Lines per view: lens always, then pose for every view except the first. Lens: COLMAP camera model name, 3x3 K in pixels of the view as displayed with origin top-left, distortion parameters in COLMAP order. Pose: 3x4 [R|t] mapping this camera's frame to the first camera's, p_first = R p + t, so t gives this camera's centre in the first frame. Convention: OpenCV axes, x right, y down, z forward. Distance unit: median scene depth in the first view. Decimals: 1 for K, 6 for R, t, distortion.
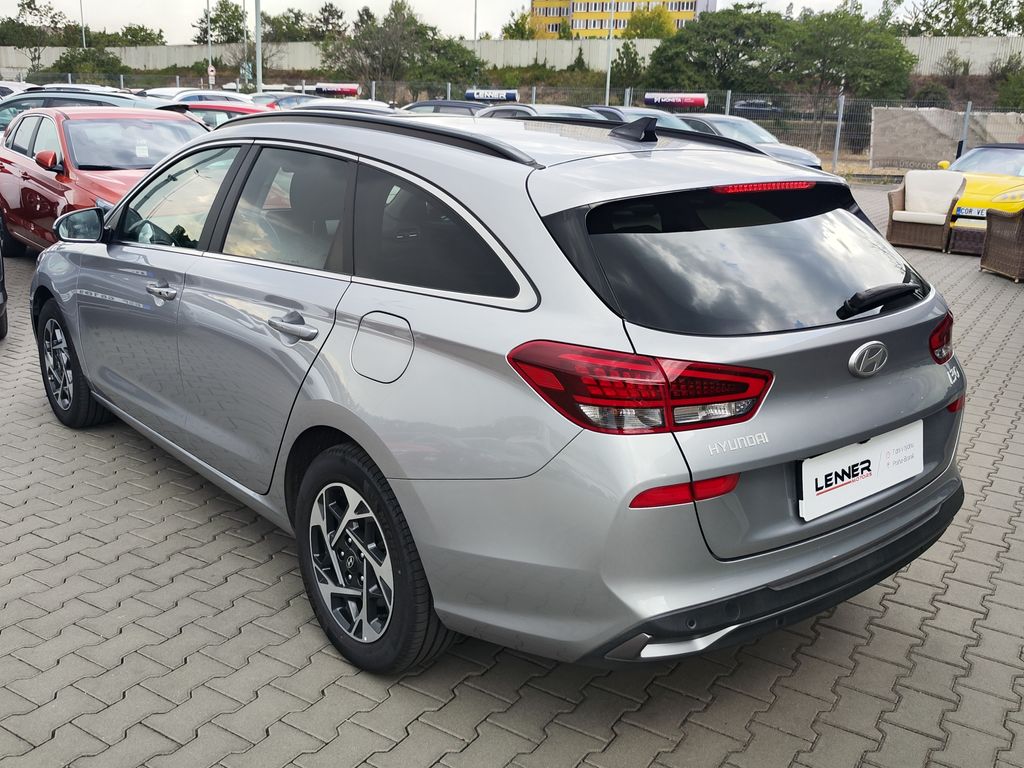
lens RADIAL K [[981.4, 0, 507.9], [0, 981.4, 384.1], [0, 0, 1]] dist [-0.005434, 0.000000]
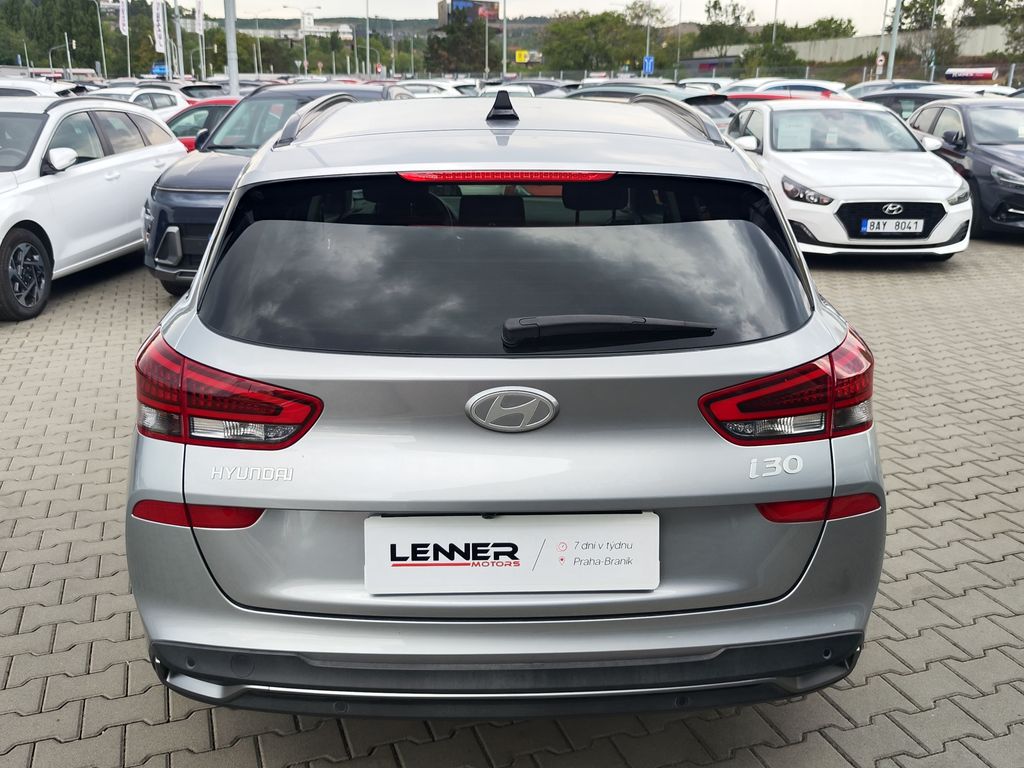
lens RADIAL K [[981.4, 0, 508.8], [0, 981.4, 361.7], [0, 0, 1]] dist [-0.005434, 0.000000]
pose [[0.786514, 0.138337, -0.601879, 0.716828], [-0.146191, 0.988594, 0.036184, -0.078219], [0.600020, 0.059530, 0.797767, 0.351154]]
